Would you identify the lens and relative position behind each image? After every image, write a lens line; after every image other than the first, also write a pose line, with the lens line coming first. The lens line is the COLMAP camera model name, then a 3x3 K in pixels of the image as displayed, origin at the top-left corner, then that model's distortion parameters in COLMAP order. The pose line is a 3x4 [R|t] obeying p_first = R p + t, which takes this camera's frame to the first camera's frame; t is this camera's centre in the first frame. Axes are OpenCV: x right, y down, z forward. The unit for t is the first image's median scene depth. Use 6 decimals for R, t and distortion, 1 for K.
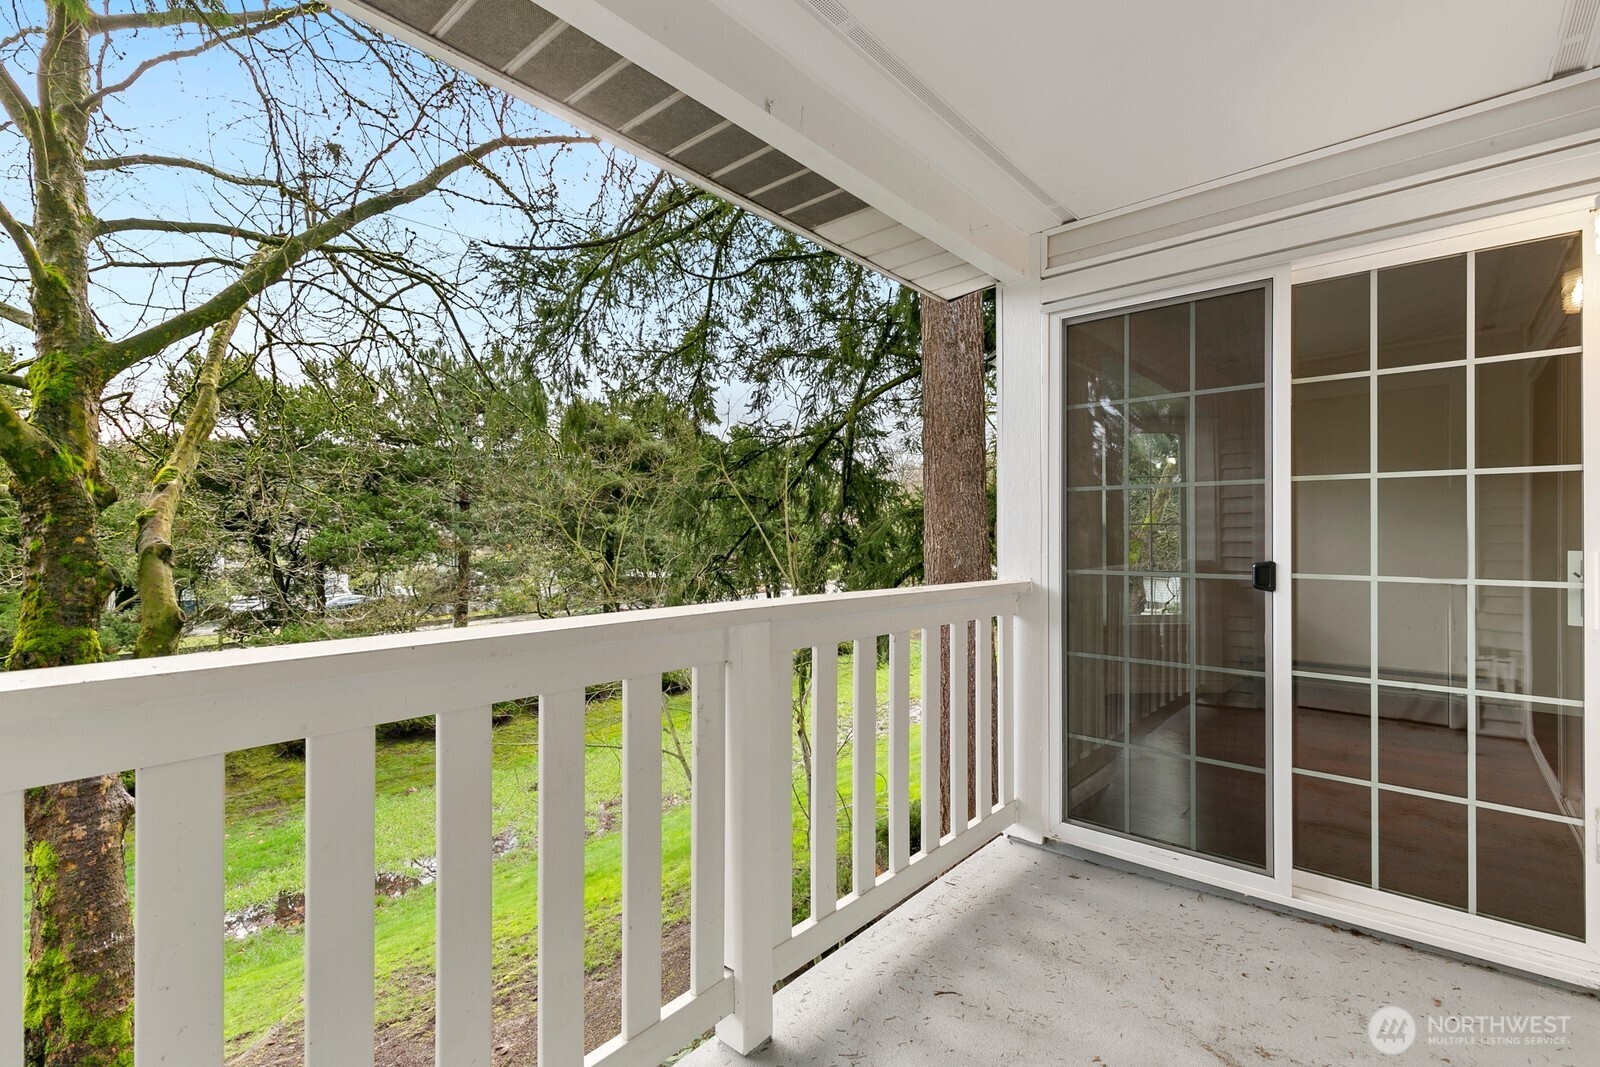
lens RADIAL K [[720.7, 0, 797.0], [0, 720.7, 532.2], [0, 0, 1]] dist [0.002066, 0.000025]
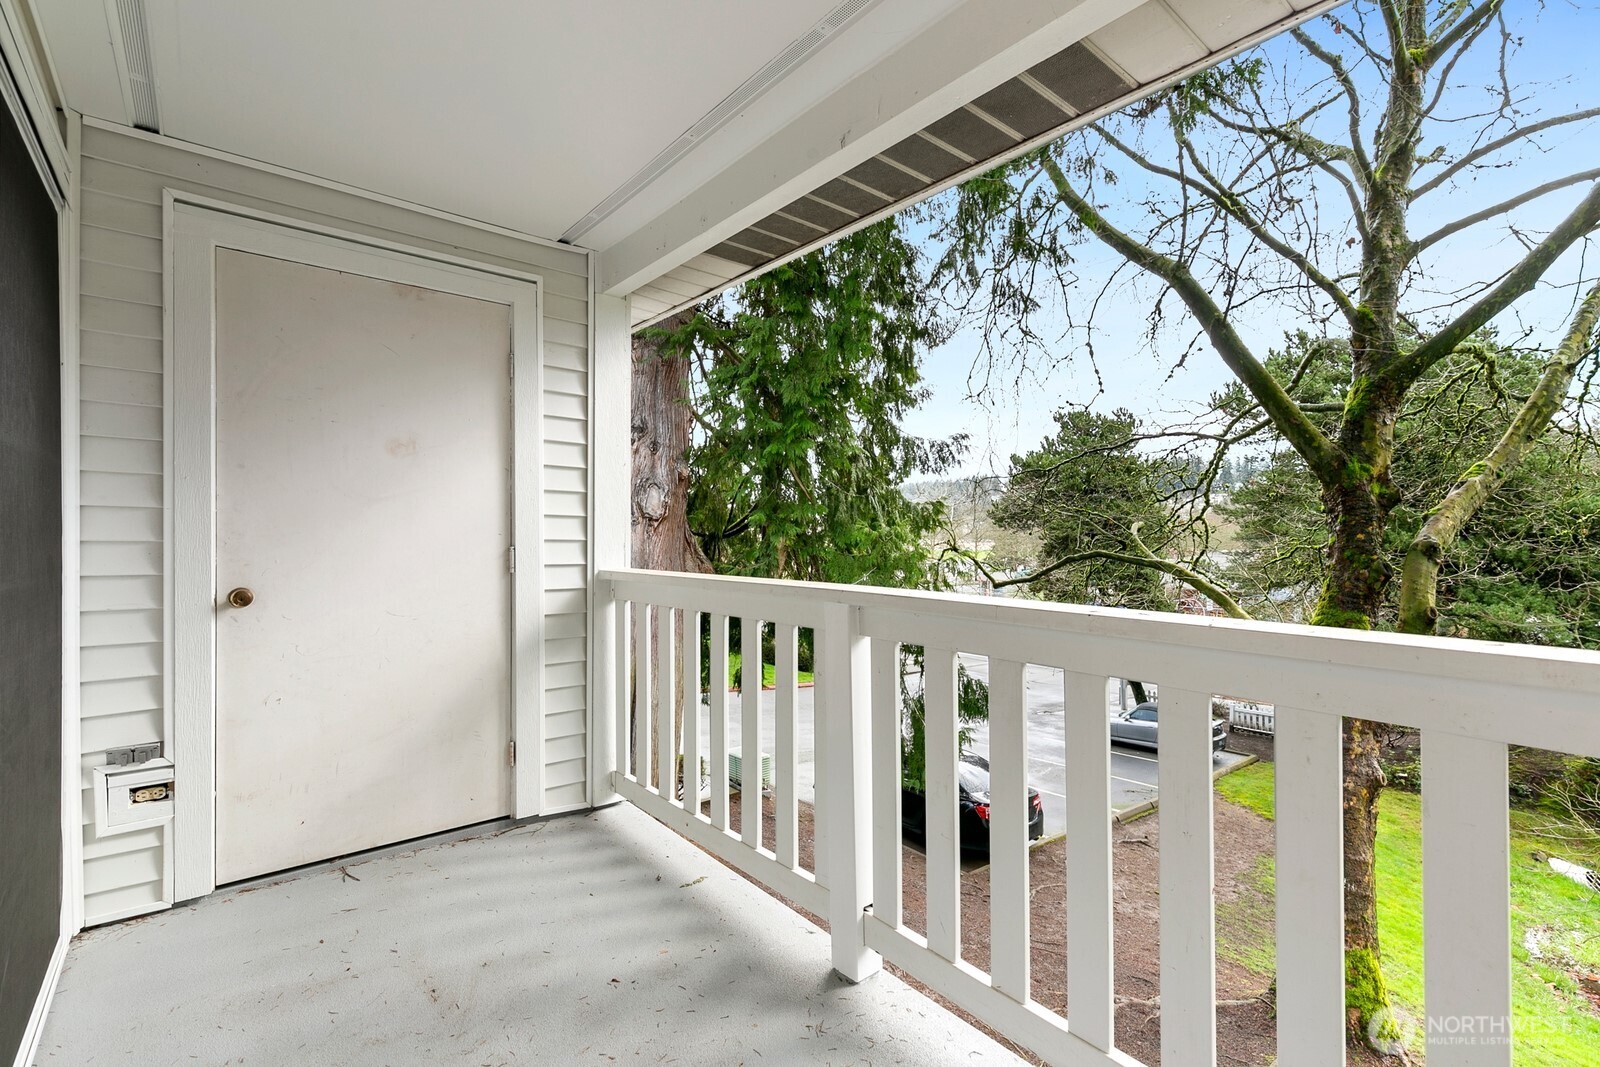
lens RADIAL K [[720.7, 0, 797.0], [0, 720.7, 532.2], [0, 0, 1]] dist [0.002066, 0.000025]
pose [[-0.160298, -0.000702, -0.987068, 0.282838], [0.000544, 1.000000, -0.000800, 0.004085], [0.987069, -0.000666, -0.160297, 0.290630]]
